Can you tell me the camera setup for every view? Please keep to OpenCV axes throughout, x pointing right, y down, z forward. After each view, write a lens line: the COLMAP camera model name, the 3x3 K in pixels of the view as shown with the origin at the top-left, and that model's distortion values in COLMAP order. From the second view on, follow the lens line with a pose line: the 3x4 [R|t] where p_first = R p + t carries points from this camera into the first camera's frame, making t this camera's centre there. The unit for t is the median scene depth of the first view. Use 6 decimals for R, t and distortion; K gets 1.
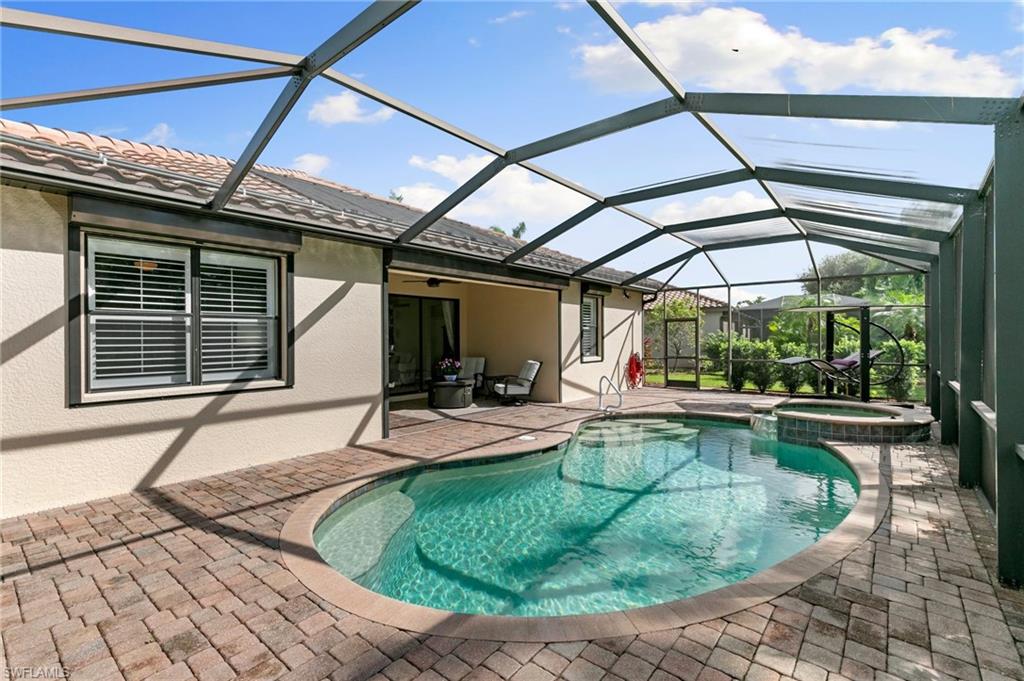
lens RADIAL K [[470.6, 0, 514.9], [0, 470.6, 340.6], [0, 0, 1]] dist [-0.000220, -0.000194]
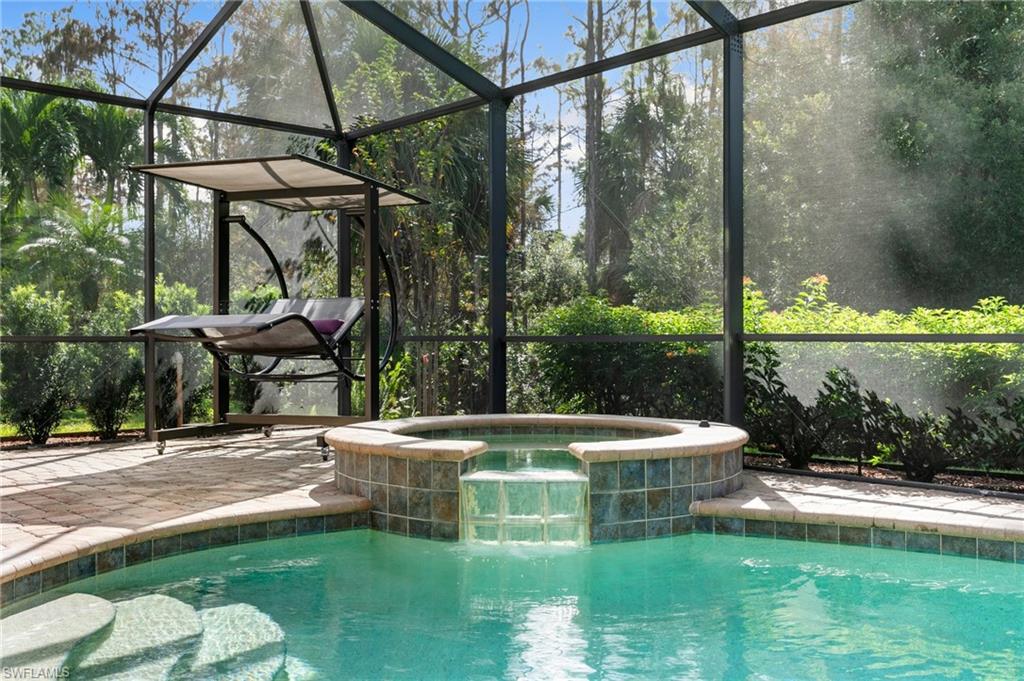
lens RADIAL K [[972.0, 0, 512.0], [0, 972.0, 340.5], [0, 0, 1]] dist [0.005354, -0.002198]
pose [[0.131564, 0.002633, 0.991304, -0.082047], [0.007697, 0.999964, -0.003677, 0.085764], [-0.991278, 0.008114, 0.131539, 1.003630]]
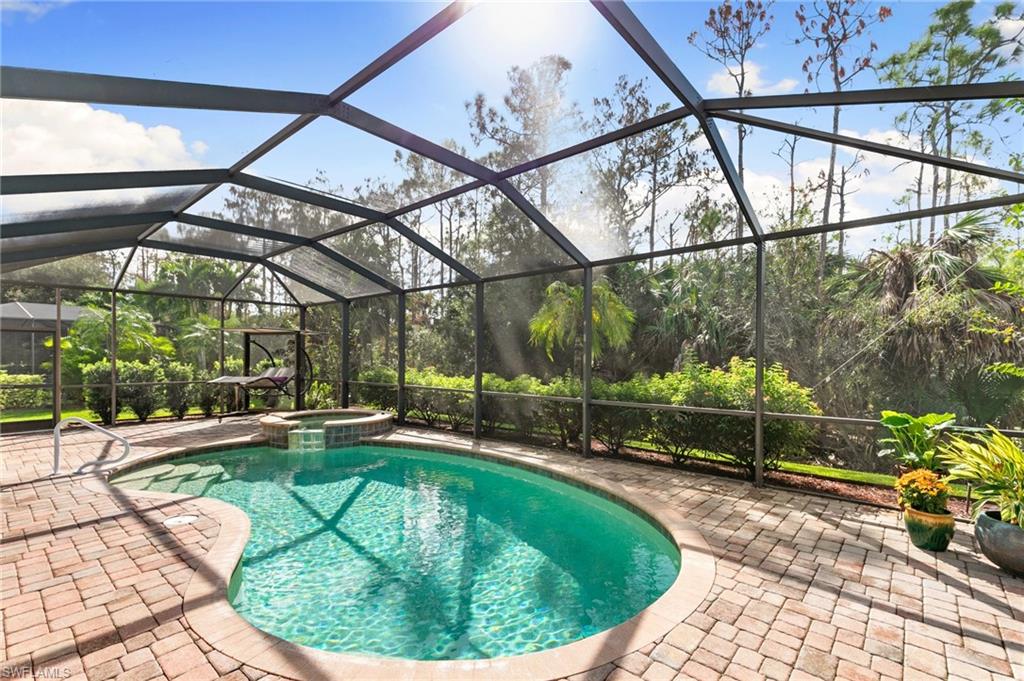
lens RADIAL K [[470.6, 0, 514.9], [0, 470.6, 340.6], [0, 0, 1]] dist [-0.000220, -0.000194]
pose [[0.020327, 0.032426, 0.999267, -0.585609], [0.006731, 0.999447, -0.032569, -0.006530], [-0.999771, 0.007388, 0.020098, 0.543052]]
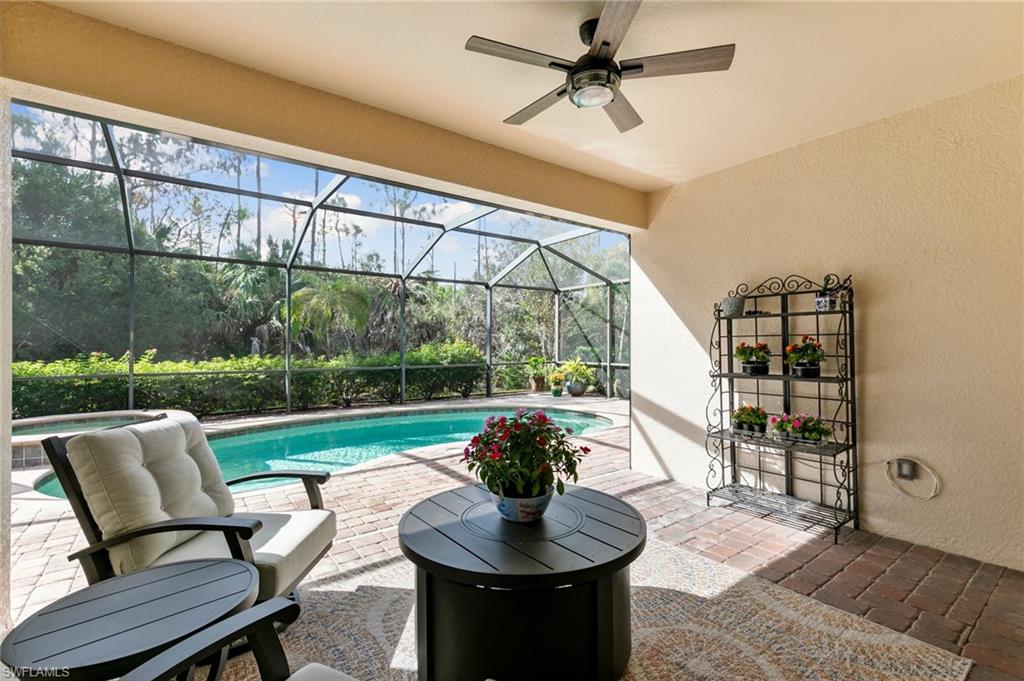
lens RADIAL K [[459.0, 0, 512.0], [0, 459.0, 340.5], [0, 0, 1]] dist [0.006993, -0.000237]
pose [[-0.971349, 0.008444, 0.237509, -0.273823], [0.008840, 0.999961, 0.000603, 0.006340], [-0.237495, 0.002685, -0.971385, 1.754898]]
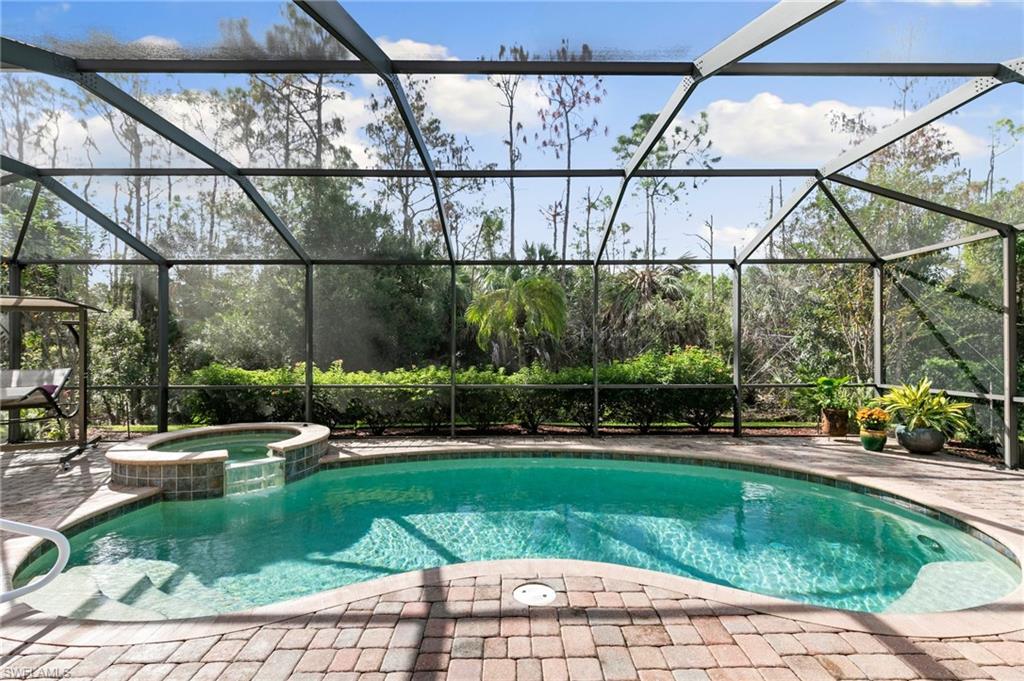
lens RADIAL K [[459.0, 0, 512.0], [0, 459.0, 340.5], [0, 0, 1]] dist [0.006993, -0.000237]
pose [[-0.652675, 0.016810, 0.757451, -0.266724], [0.013750, 0.999852, -0.010342, -0.008839], [-0.757513, 0.003665, -0.652810, 1.256319]]
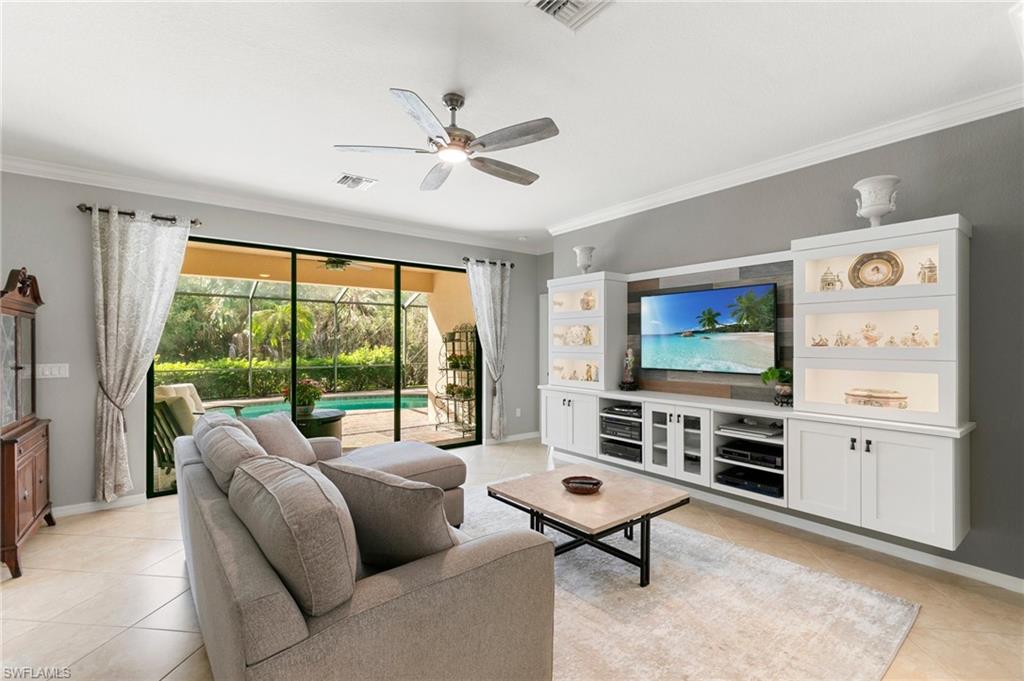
lens RADIAL K [[459.0, 0, 512.0], [0, 459.0, 340.5], [0, 0, 1]] dist [0.006993, -0.000237]
pose [[-0.976702, 0.008851, 0.214419, -0.798523], [0.009019, 0.999959, -0.000198, -0.019576], [-0.214412, 0.001741, -0.976742, 2.252786]]
